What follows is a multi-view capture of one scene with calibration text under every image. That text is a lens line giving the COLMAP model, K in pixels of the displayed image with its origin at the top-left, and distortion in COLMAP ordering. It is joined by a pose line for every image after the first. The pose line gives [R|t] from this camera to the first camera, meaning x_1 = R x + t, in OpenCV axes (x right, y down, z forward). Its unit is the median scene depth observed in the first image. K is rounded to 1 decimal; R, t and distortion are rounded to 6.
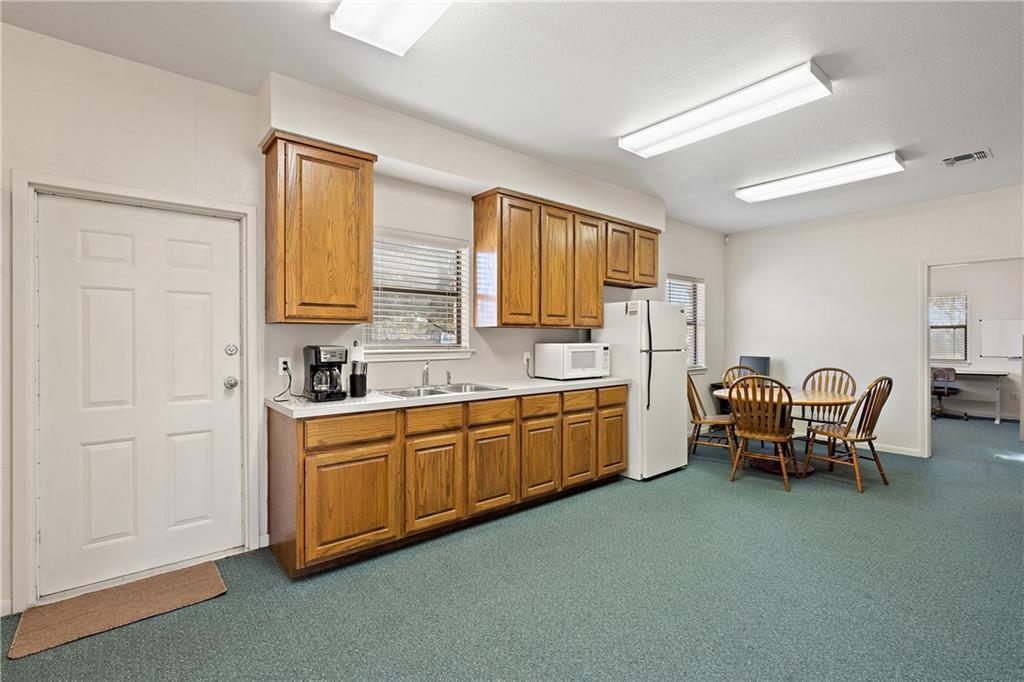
lens RADIAL K [[466.6, 0, 509.2], [0, 466.6, 335.5], [0, 0, 1]] dist [-0.005467, 0.000386]
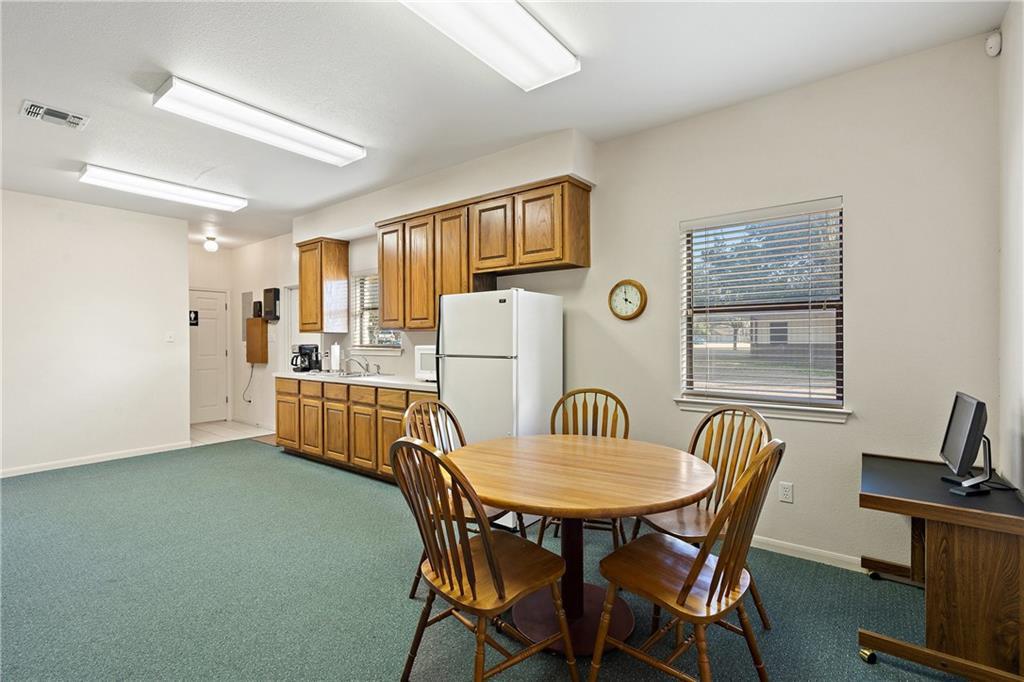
lens RADIAL K [[466.6, 0, 512.6], [0, 466.6, 339.2], [0, 0, 1]] dist [-0.005467, 0.000386]
pose [[0.219204, -0.005166, -0.975665, 1.249303], [0.008893, 0.999955, -0.003297, 0.009242], [0.975639, -0.007954, 0.219240, 1.028735]]
